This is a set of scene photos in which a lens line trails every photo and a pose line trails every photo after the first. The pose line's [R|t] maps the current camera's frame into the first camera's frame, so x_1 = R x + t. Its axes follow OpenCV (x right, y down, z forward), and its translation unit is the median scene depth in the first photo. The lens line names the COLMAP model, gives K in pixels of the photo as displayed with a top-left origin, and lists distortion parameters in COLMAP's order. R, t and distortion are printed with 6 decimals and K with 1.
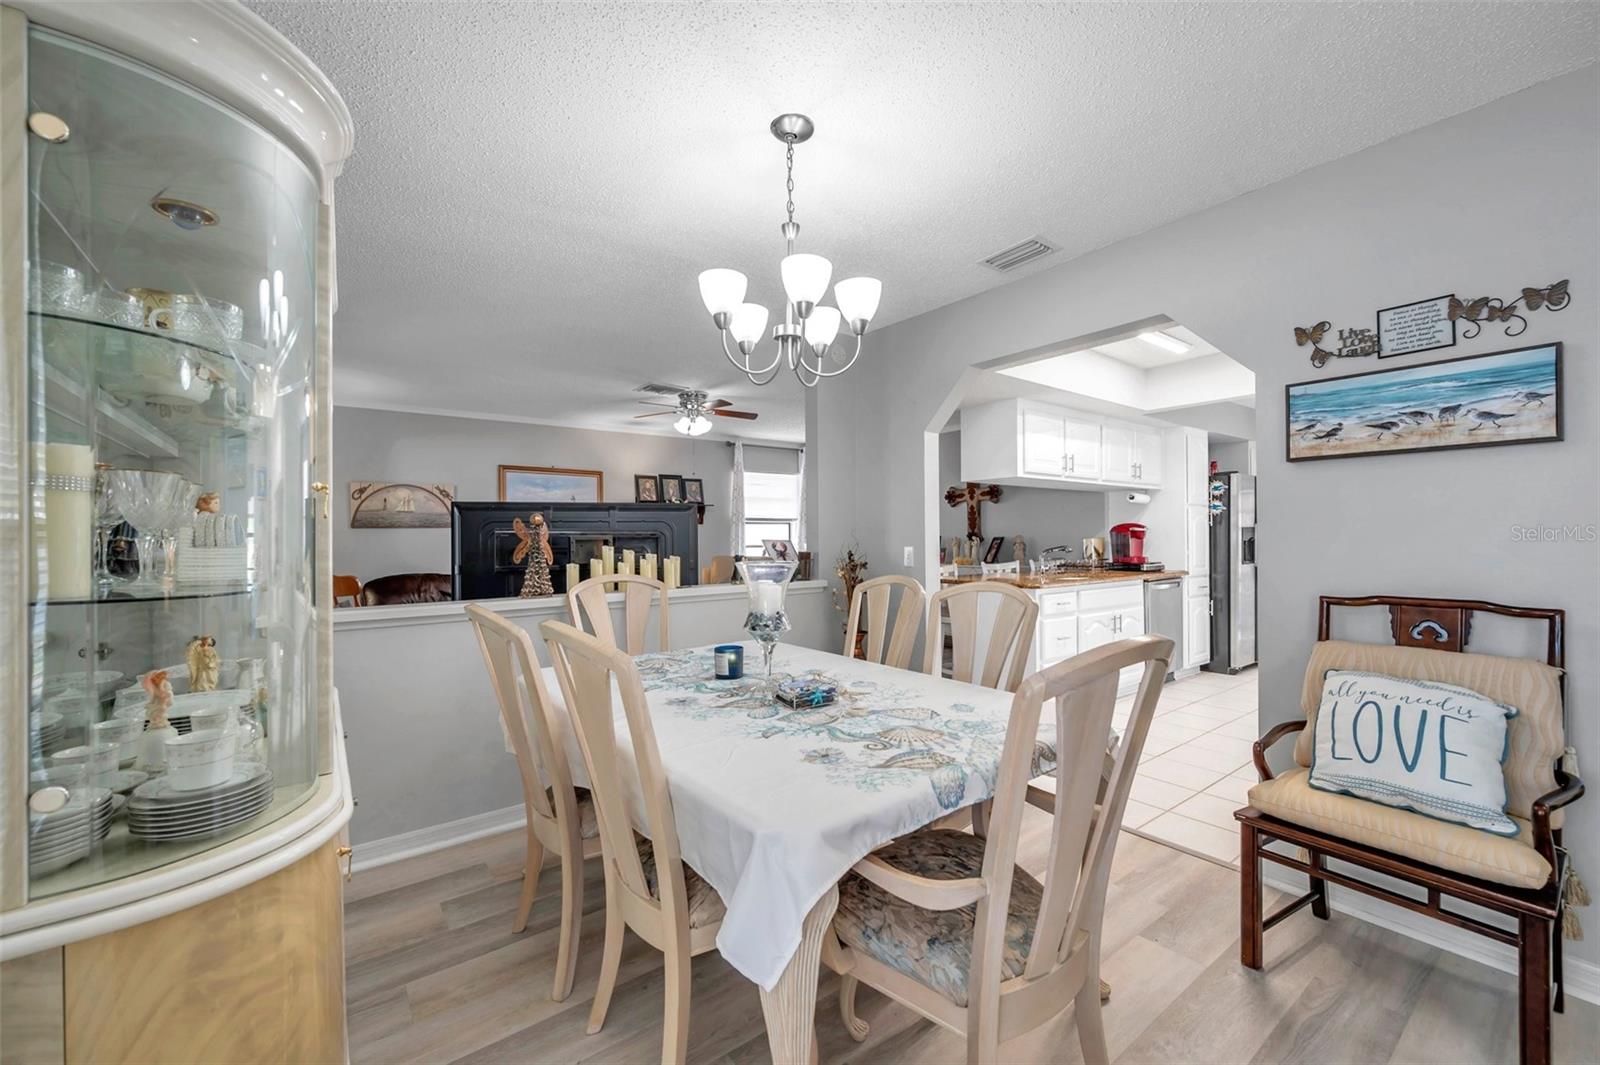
lens RADIAL K [[645.0, 0, 798.7], [0, 645.0, 534.6], [0, 0, 1]] dist [0.003338, 0.000100]
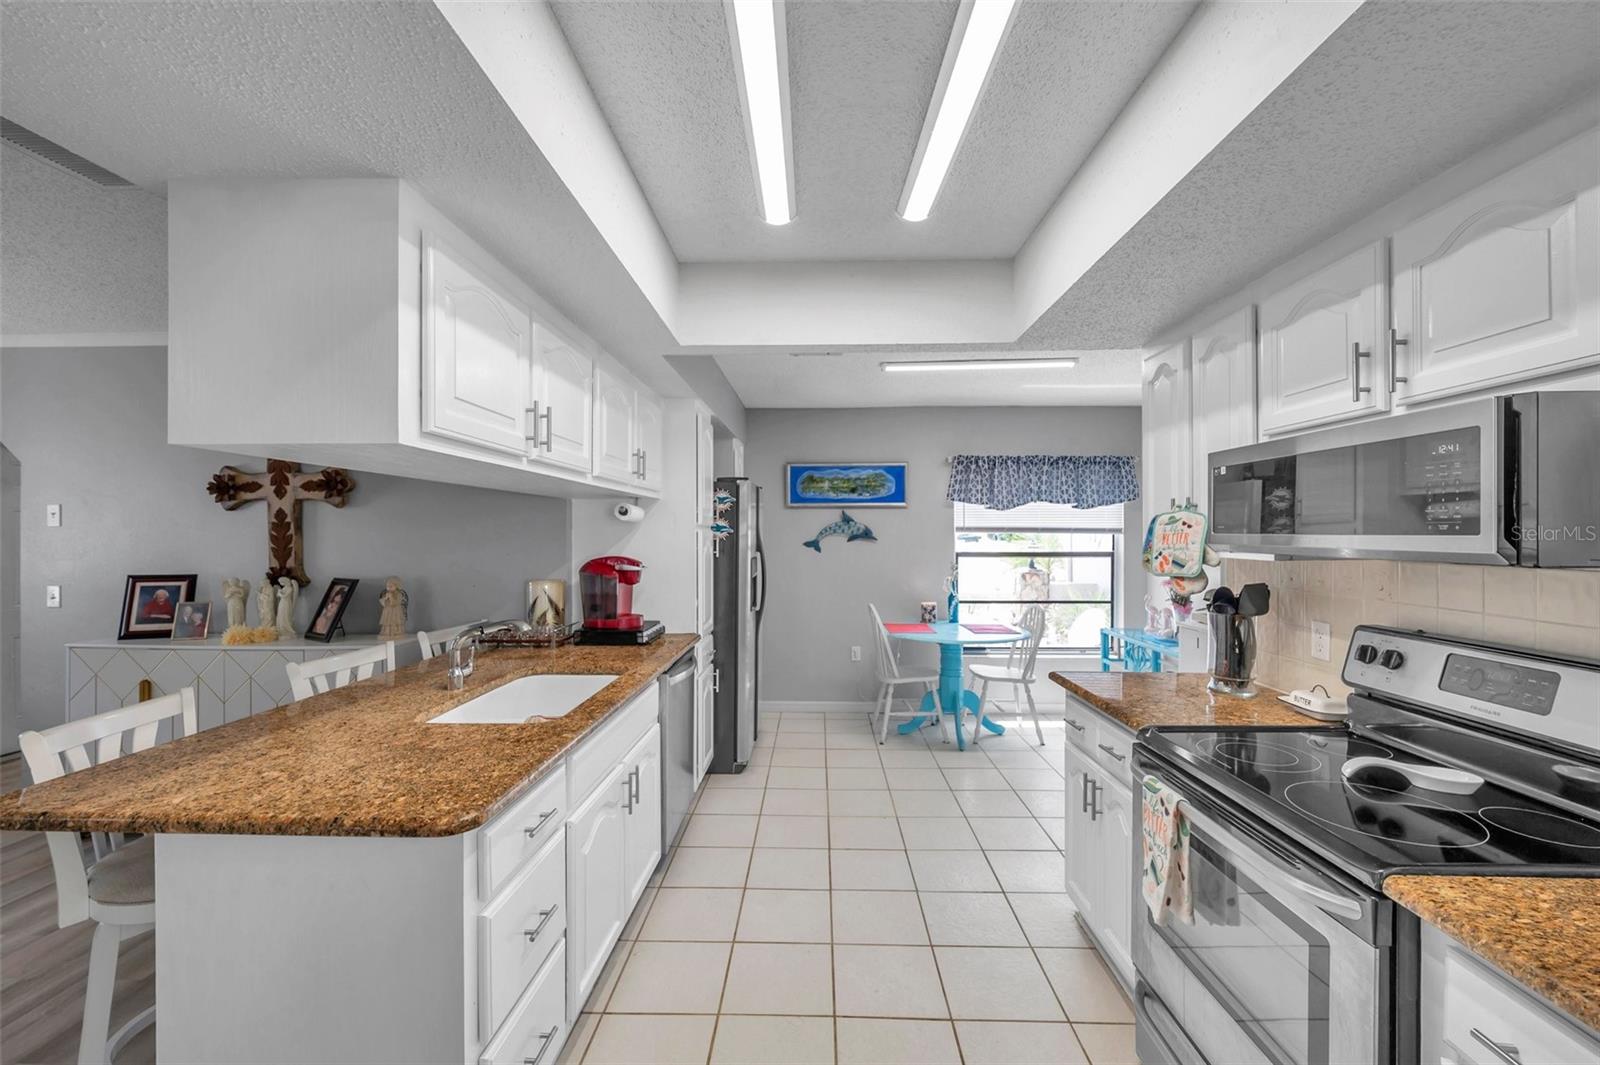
lens RADIAL K [[645.0, 0, 798.8], [0, 645.0, 530.7], [0, 0, 1]] dist [0.003338, 0.000100]
pose [[0.625861, 0.007584, 0.779898, 0.164714], [-0.007995, 0.999963, -0.003308, -0.037141], [-0.779894, -0.004165, 0.625898, 0.494328]]
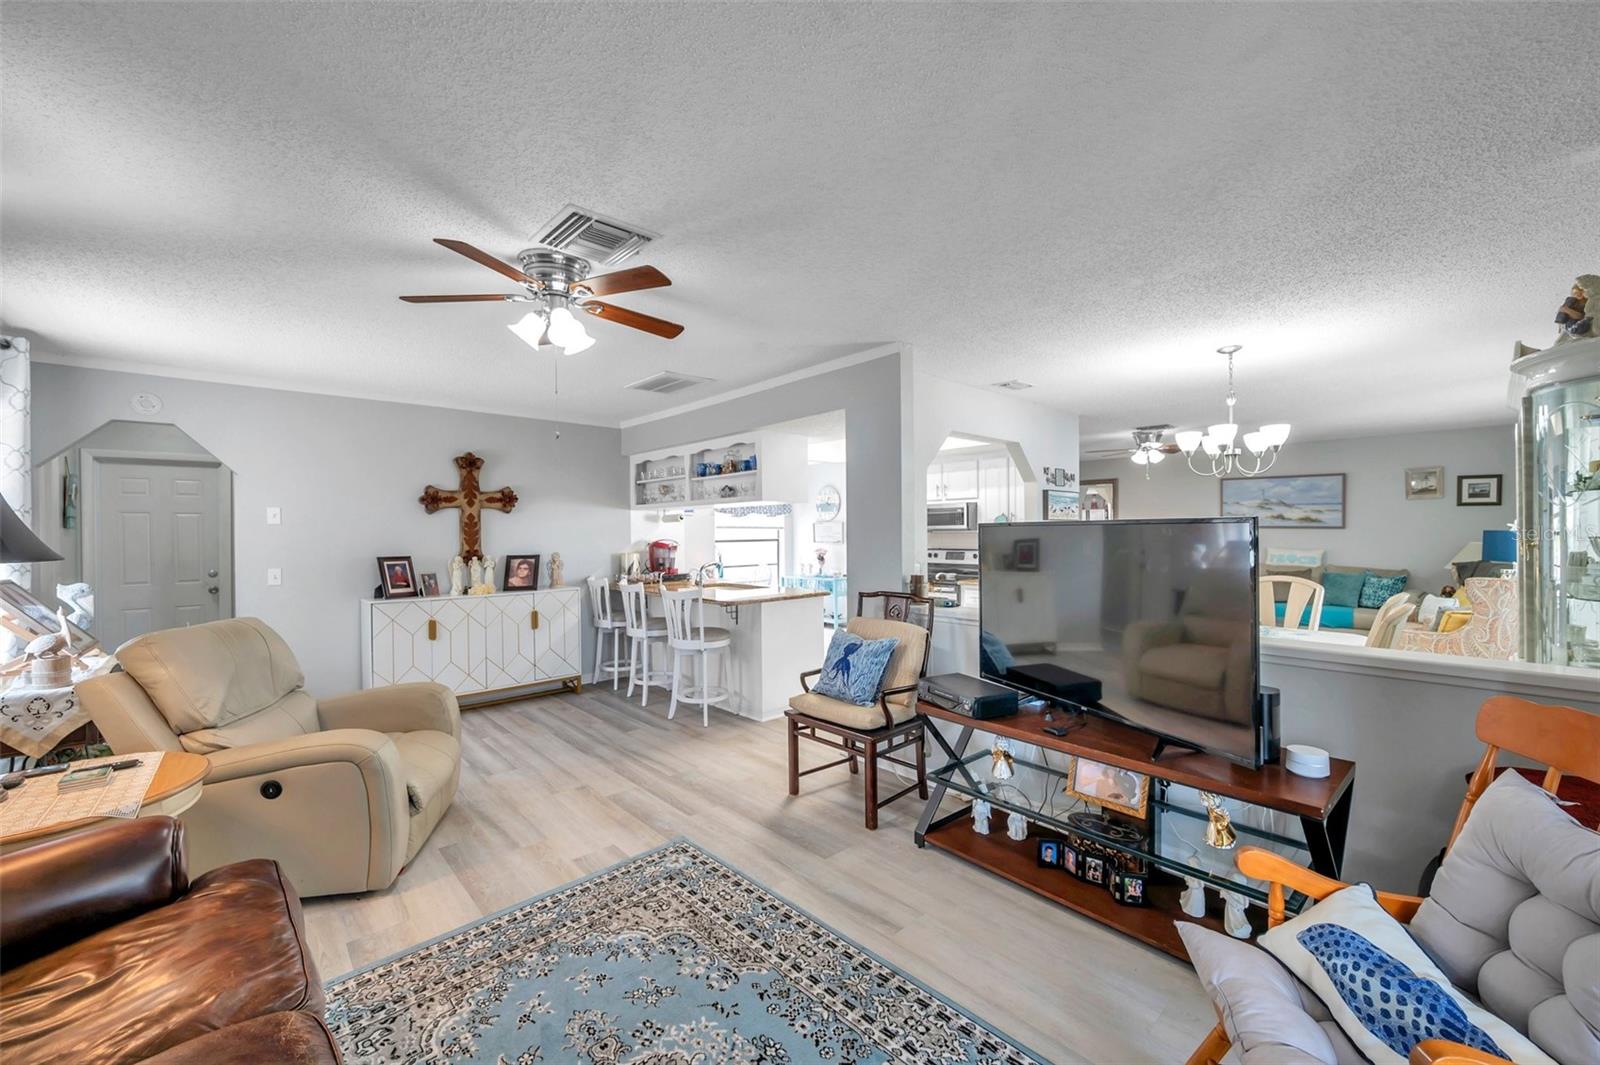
lens RADIAL K [[645.0, 0, 800.7], [0, 645.0, 531.8], [0, 0, 1]] dist [0.003338, 0.000100]
pose [[-0.087471, 0.005991, 0.996149, -0.590693], [0.003904, 0.999976, -0.005671, -0.022473], [-0.996159, 0.003393, -0.087492, 0.808920]]
